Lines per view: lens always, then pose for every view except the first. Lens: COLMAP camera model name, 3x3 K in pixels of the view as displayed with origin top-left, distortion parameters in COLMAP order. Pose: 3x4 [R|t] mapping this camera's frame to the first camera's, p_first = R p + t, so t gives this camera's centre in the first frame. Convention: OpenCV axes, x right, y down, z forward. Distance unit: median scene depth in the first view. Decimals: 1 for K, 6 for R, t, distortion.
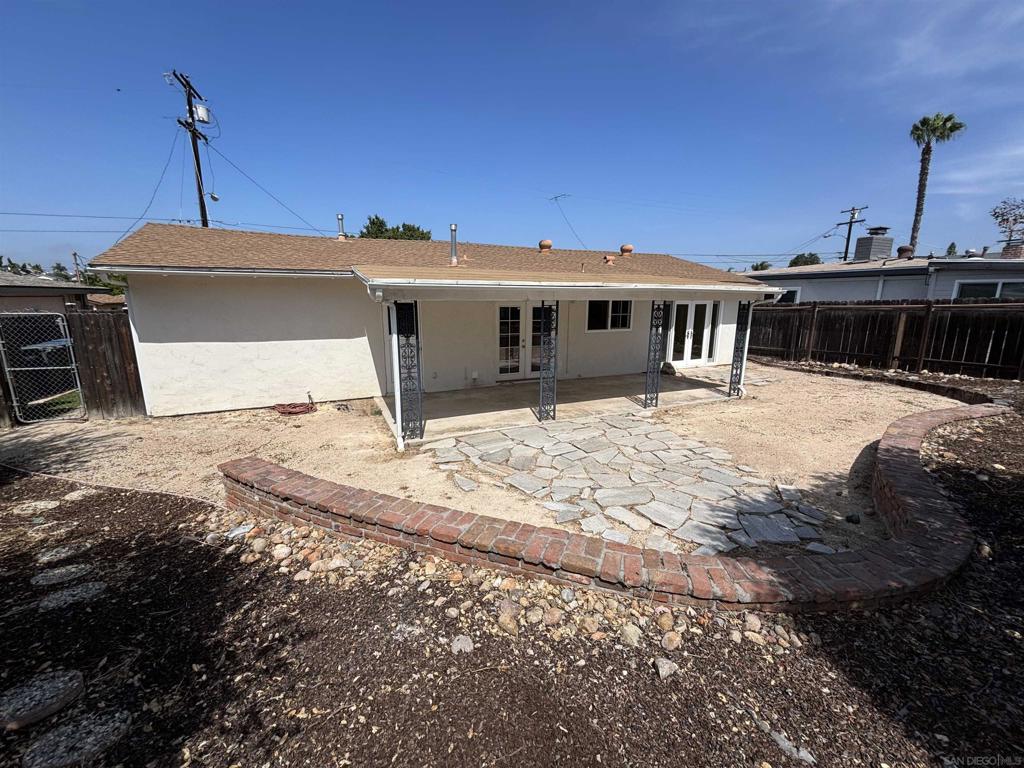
lens RADIAL K [[411.9, 0, 510.7], [0, 411.9, 384.3], [0, 0, 1]] dist [0.002509, -0.000690]
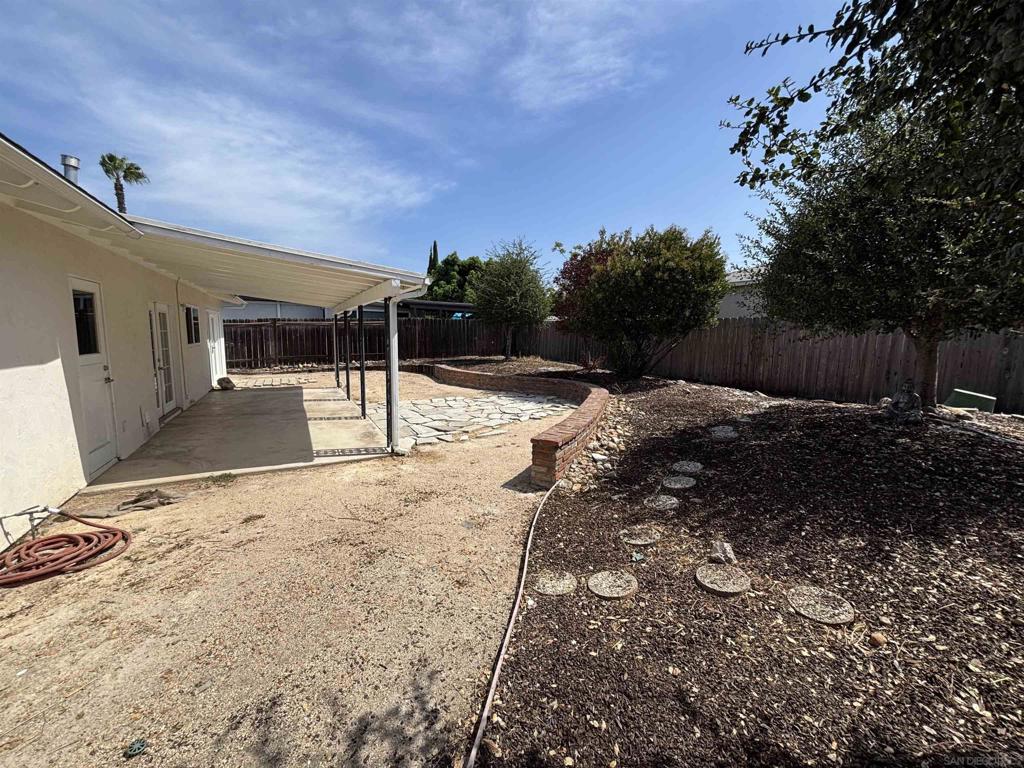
lens RADIAL K [[411.9, 0, 510.7], [0, 411.9, 384.3], [0, 0, 1]] dist [0.002509, -0.000690]
pose [[-0.092708, -0.122989, 0.988068, -0.650212], [0.179611, 0.973997, 0.138090, -0.047642], [-0.979360, 0.190270, -0.068207, 0.429927]]
